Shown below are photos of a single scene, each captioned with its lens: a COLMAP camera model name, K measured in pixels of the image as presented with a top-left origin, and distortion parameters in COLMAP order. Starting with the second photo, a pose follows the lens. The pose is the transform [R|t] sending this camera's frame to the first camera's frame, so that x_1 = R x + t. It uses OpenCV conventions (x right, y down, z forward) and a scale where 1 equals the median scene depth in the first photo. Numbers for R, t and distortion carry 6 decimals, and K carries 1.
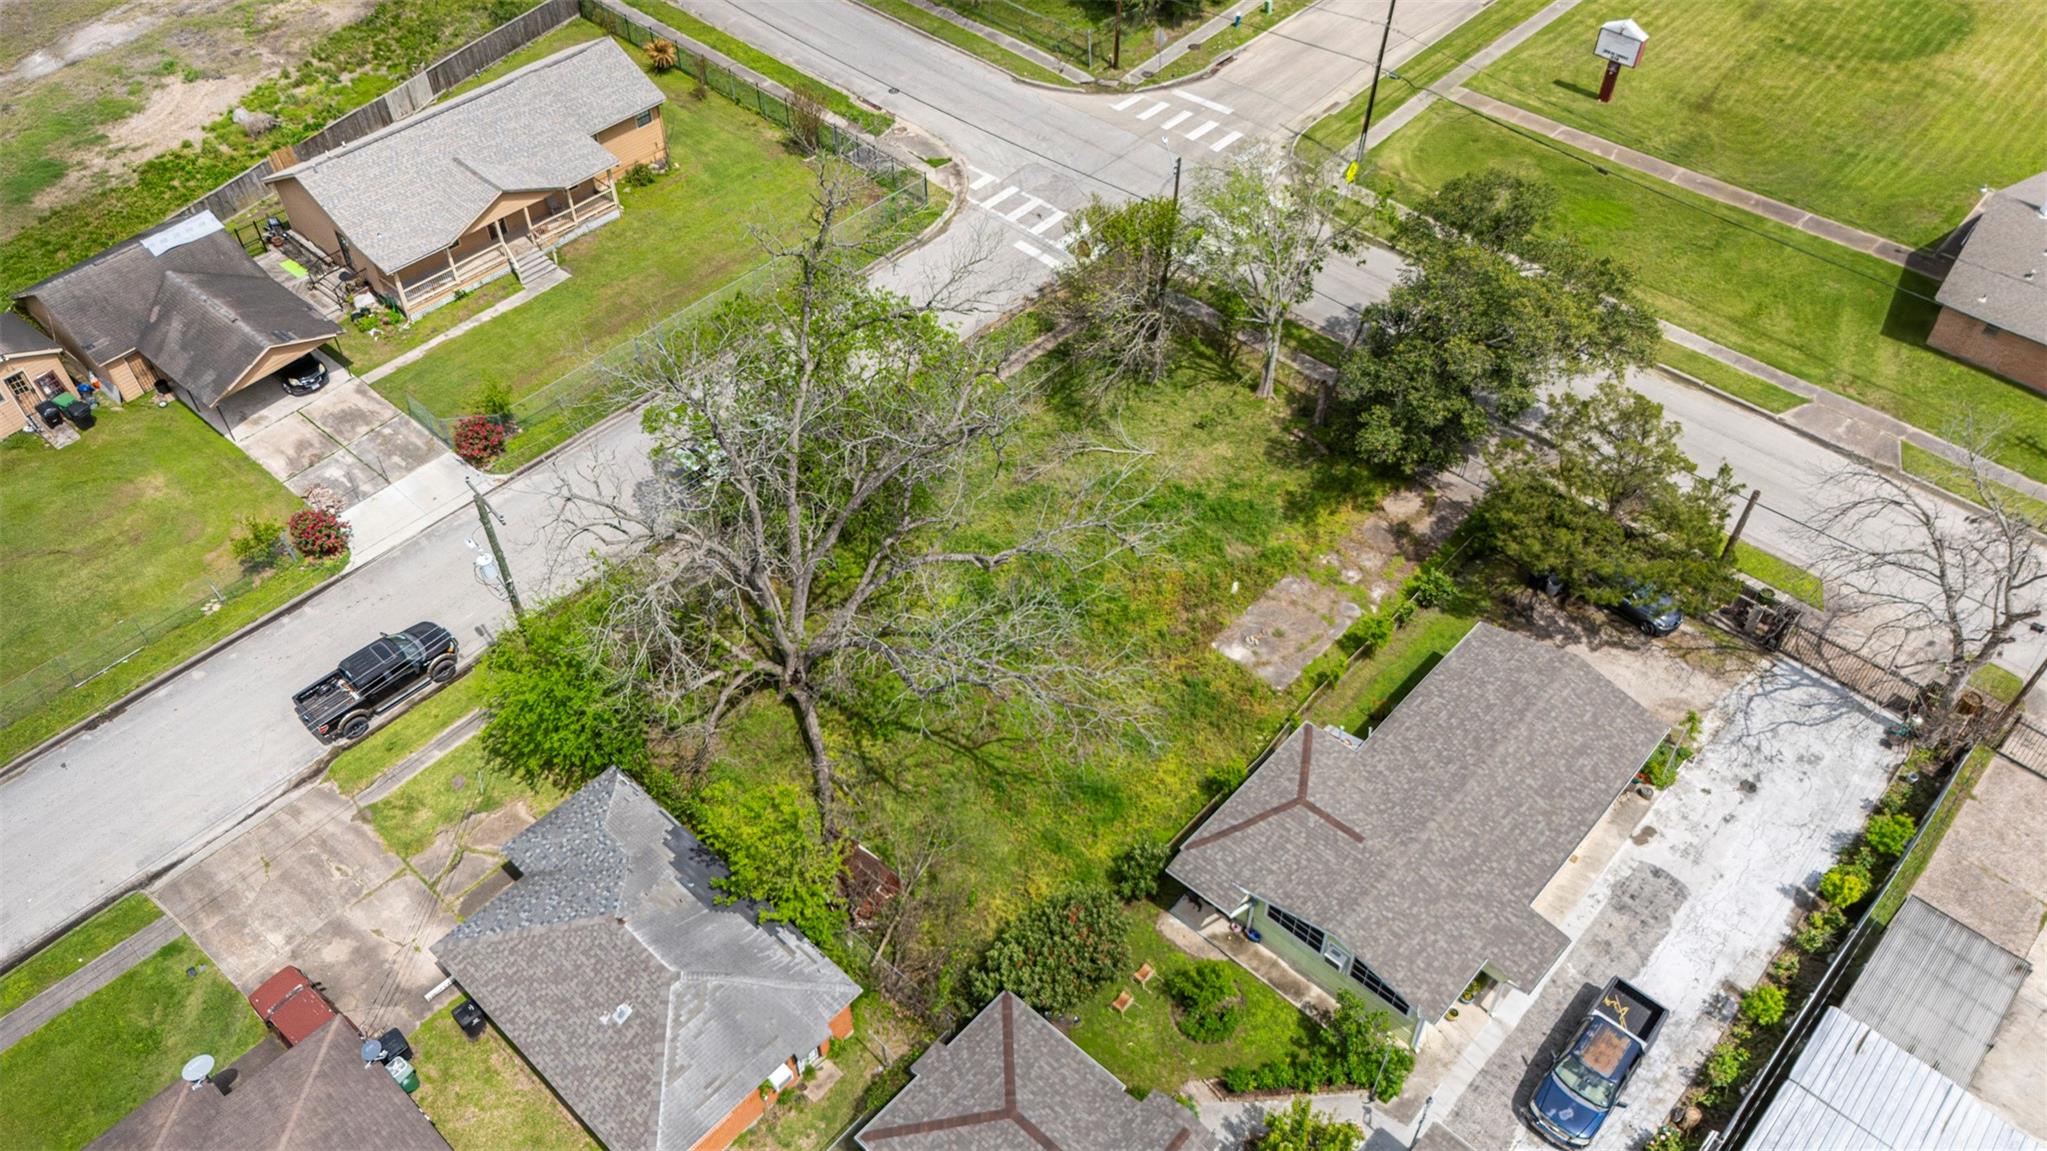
lens RADIAL K [[1479.9, 0, 1012.1], [0, 1479.9, 582.1], [0, 0, 1]] dist [0.061656, -0.062780]
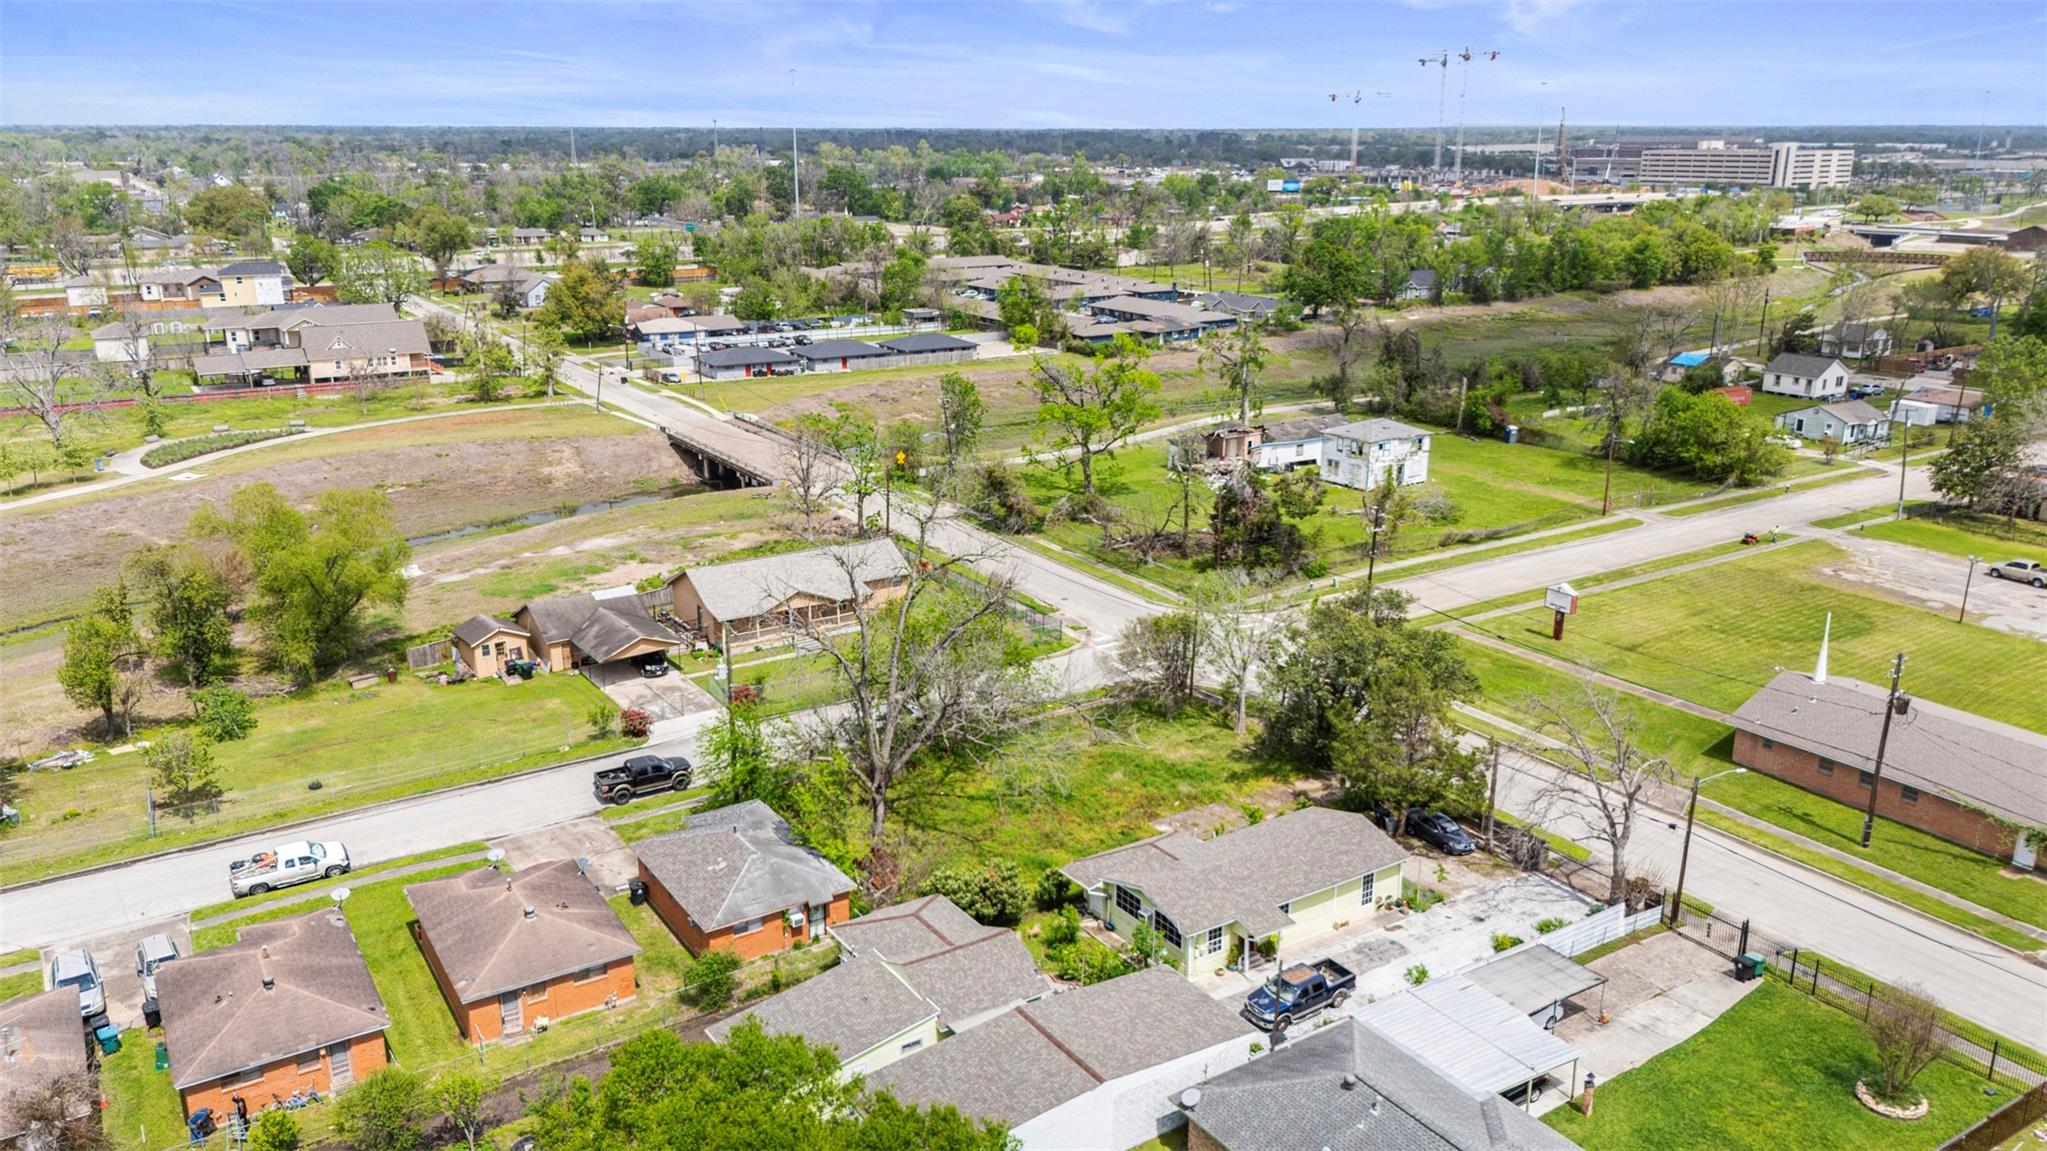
lens RADIAL K [[1479.9, 0, 1012.1], [0, 1479.9, 582.1], [0, 0, 1]] dist [0.061656, -0.062780]
pose [[0.968415, 0.079381, -0.236371, 0.283749], [-0.186617, 0.859448, -0.475945, 0.484215], [0.165367, 0.505023, 0.847116, -0.360713]]
